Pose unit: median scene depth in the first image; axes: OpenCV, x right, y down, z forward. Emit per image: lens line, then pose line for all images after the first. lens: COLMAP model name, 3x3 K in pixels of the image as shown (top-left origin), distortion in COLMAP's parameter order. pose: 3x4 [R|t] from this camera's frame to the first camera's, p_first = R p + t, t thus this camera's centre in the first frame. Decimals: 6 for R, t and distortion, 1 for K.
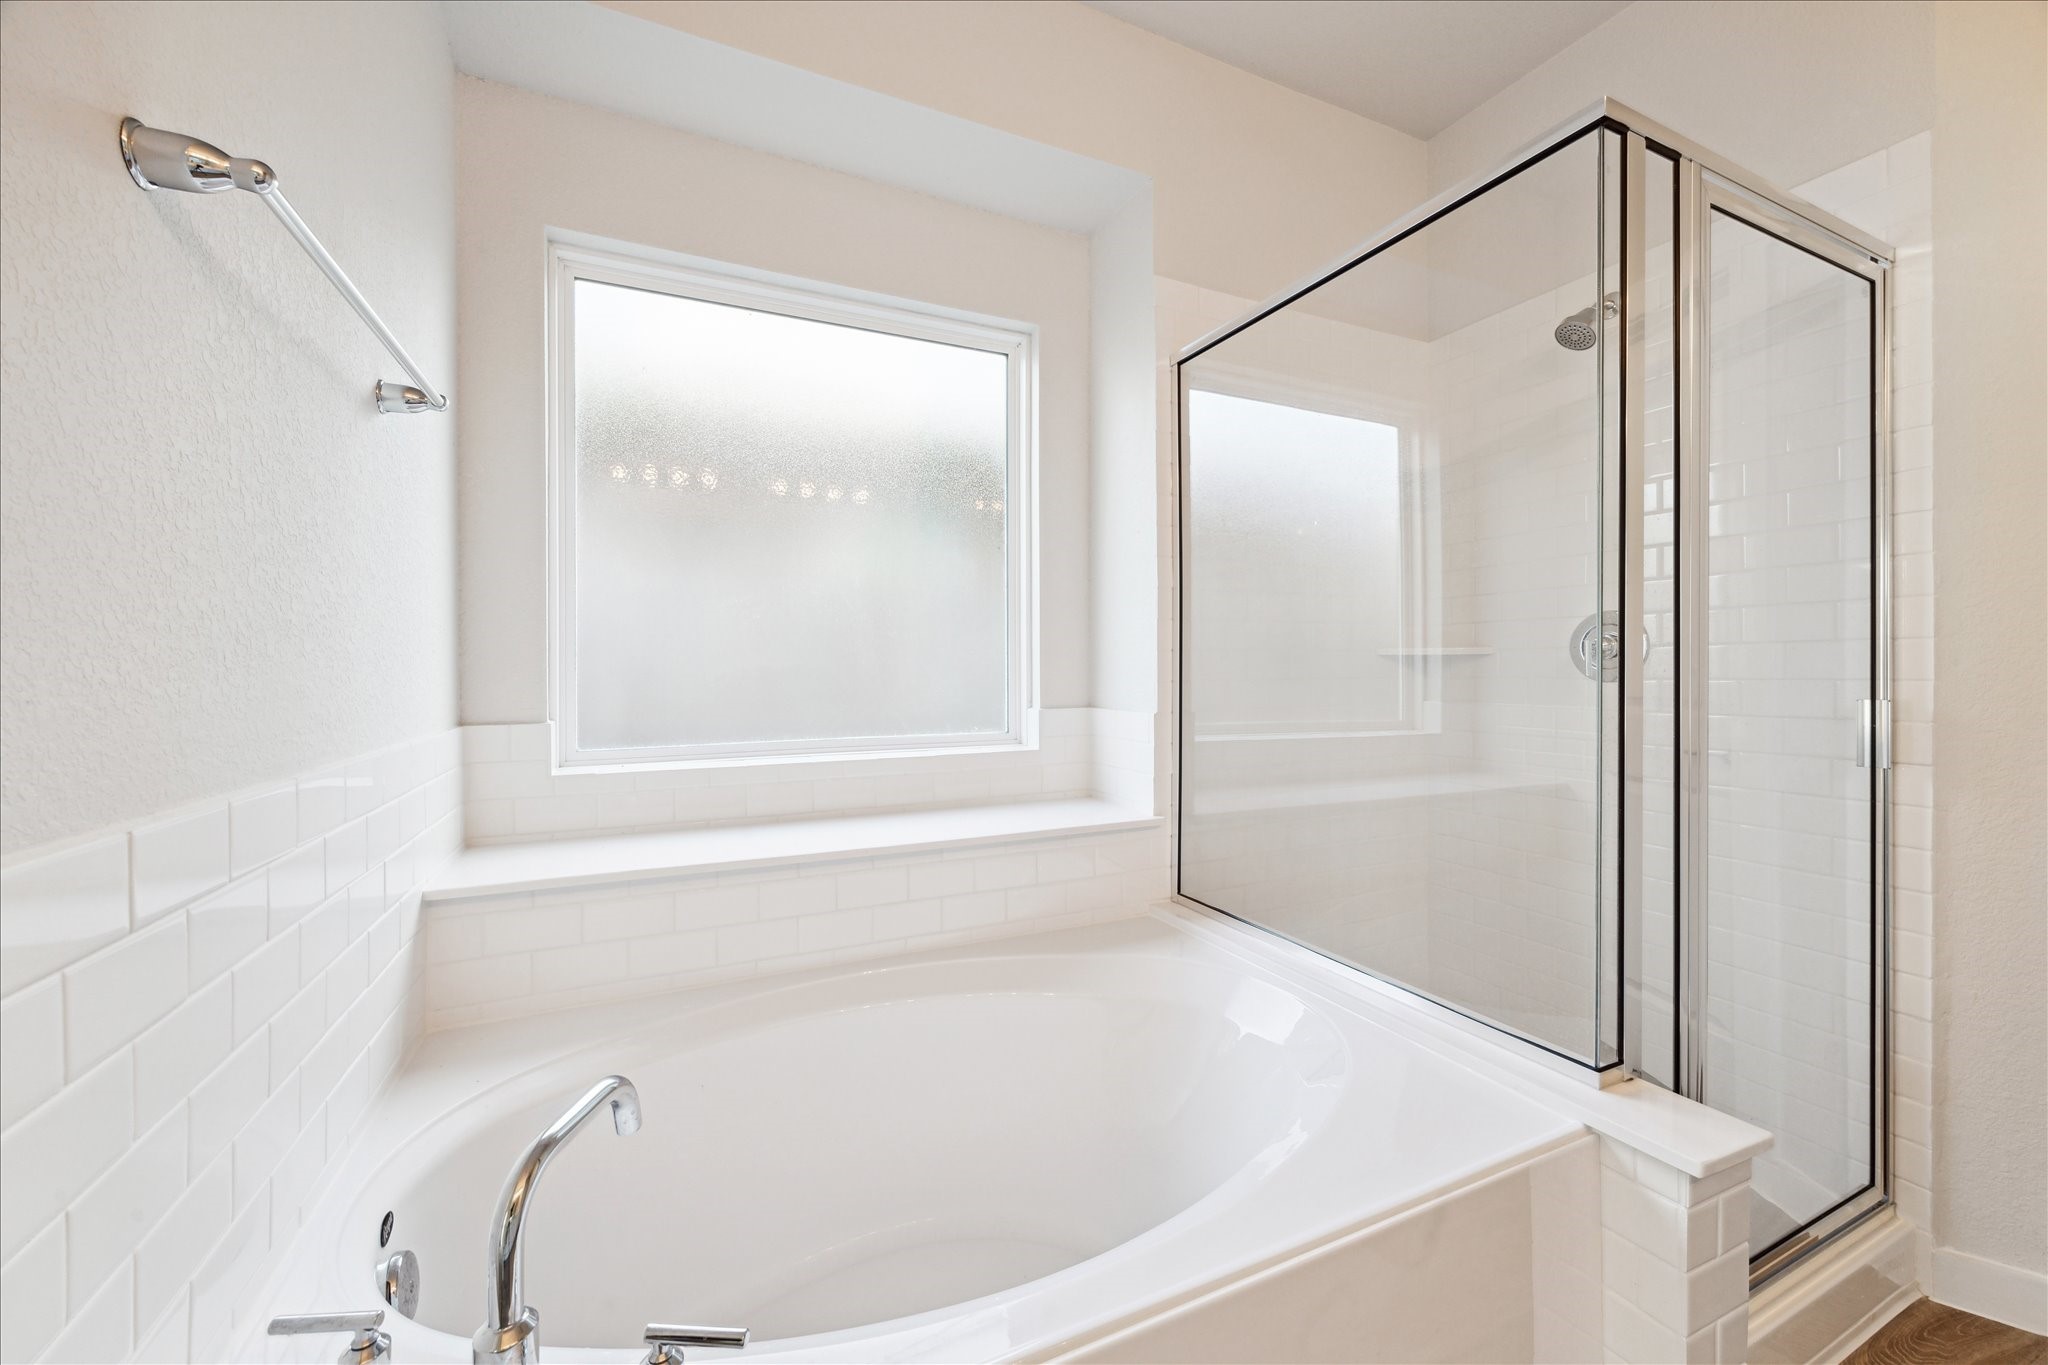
lens RADIAL K [[793.6, 0, 1029.0], [0, 793.6, 673.4], [0, 0, 1]] dist [-0.000089, -0.000015]
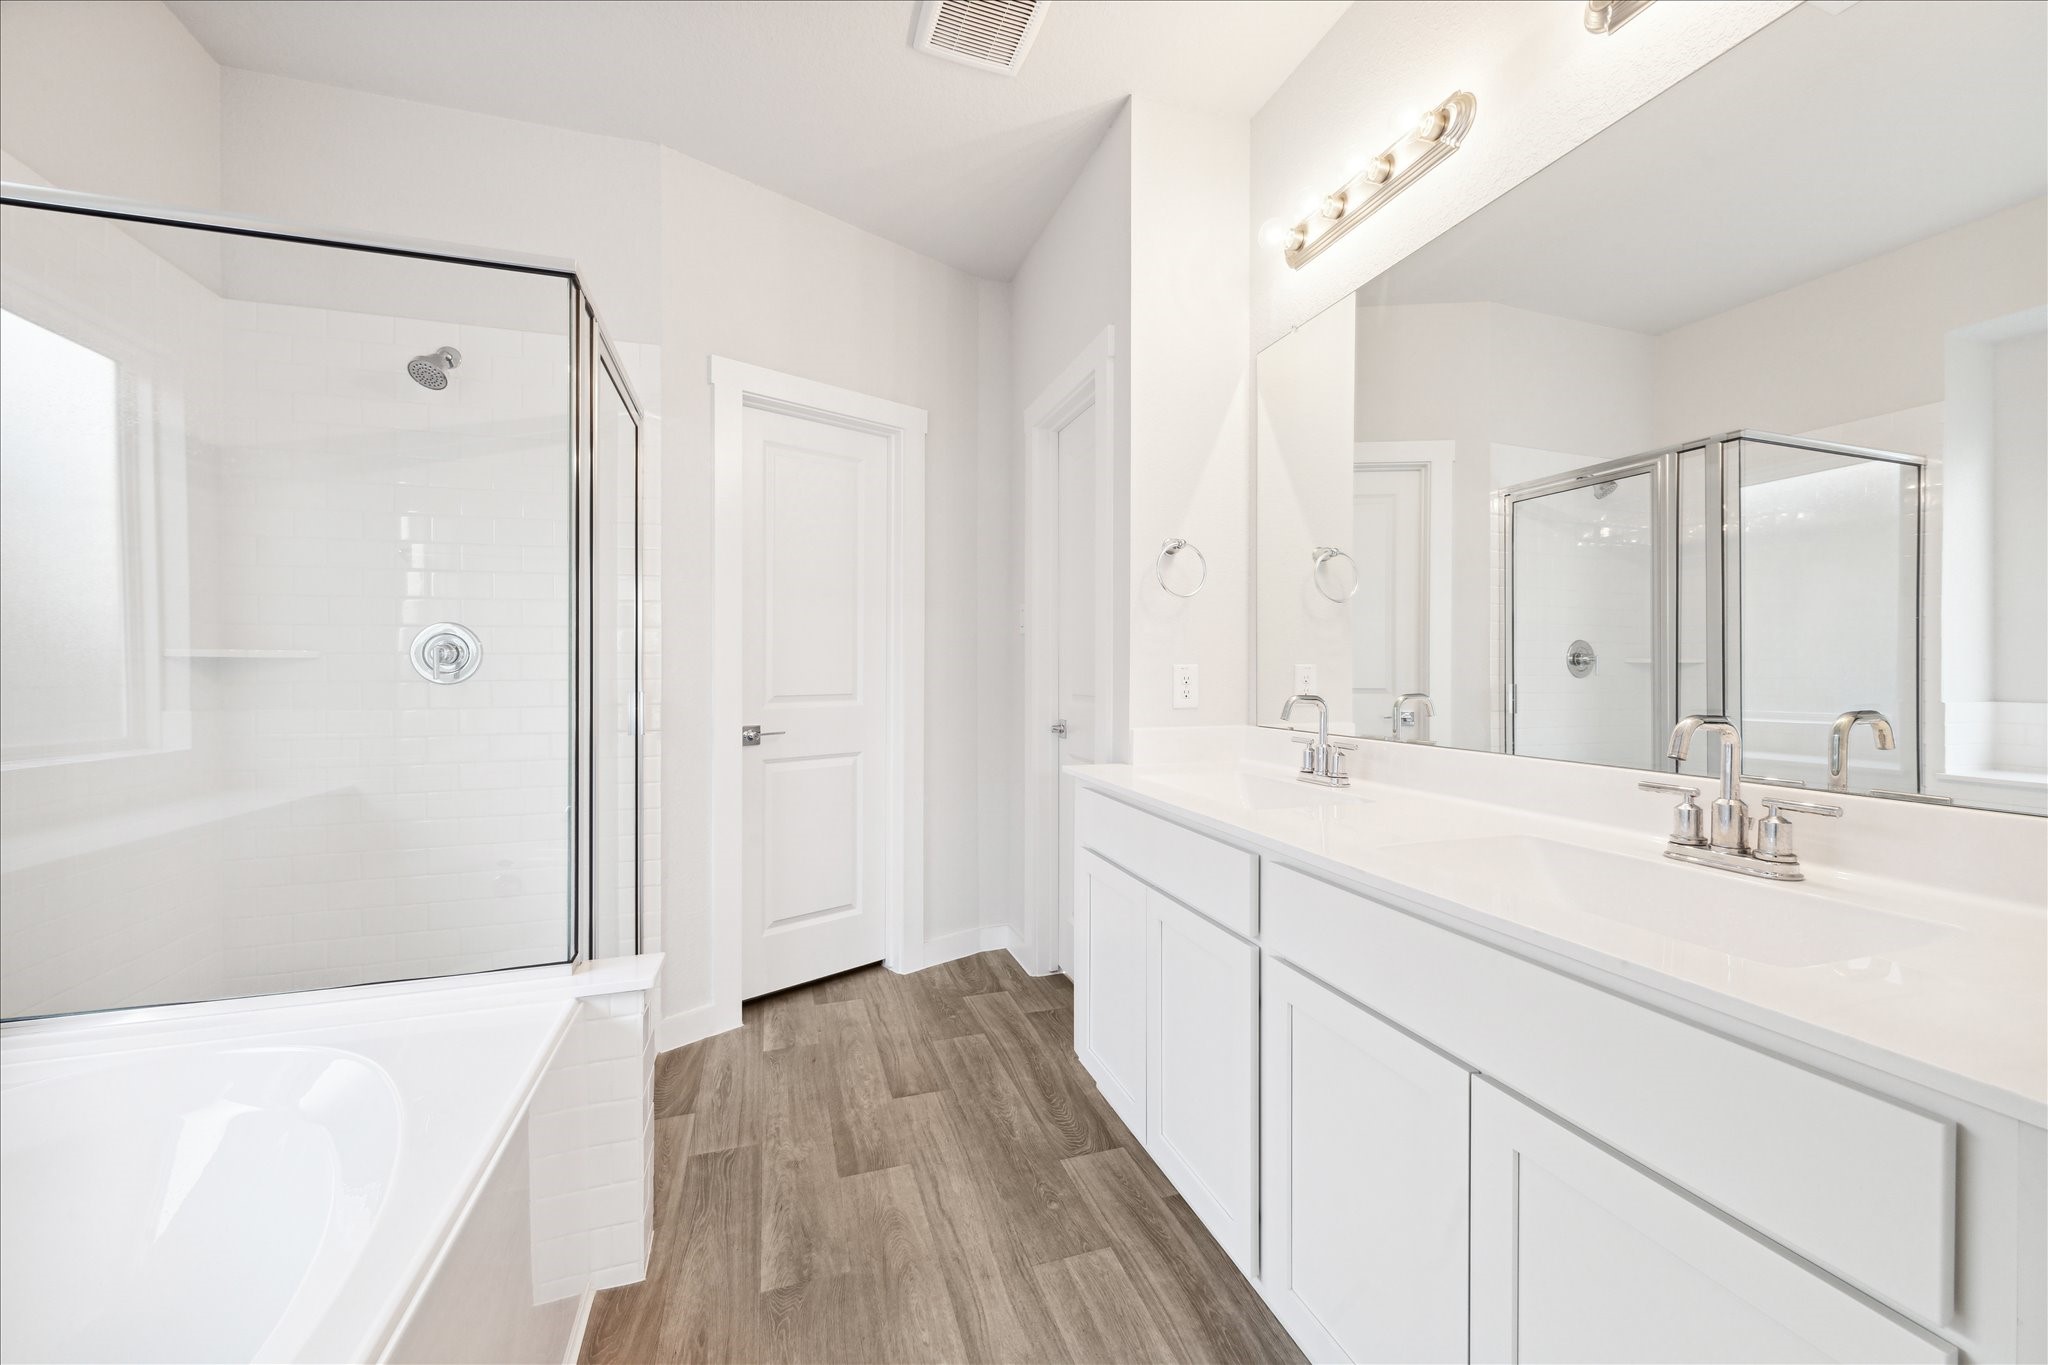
lens RADIAL K [[798.9, 0, 1028.1], [0, 798.9, 702.9], [0, 0, 1]] dist [-0.003368, -0.000165]
pose [[0.130524, -0.035888, 0.990795, -0.328836], [0.006477, 0.999354, 0.035345, 0.003331], [-0.991424, 0.001805, 0.130672, 0.015293]]
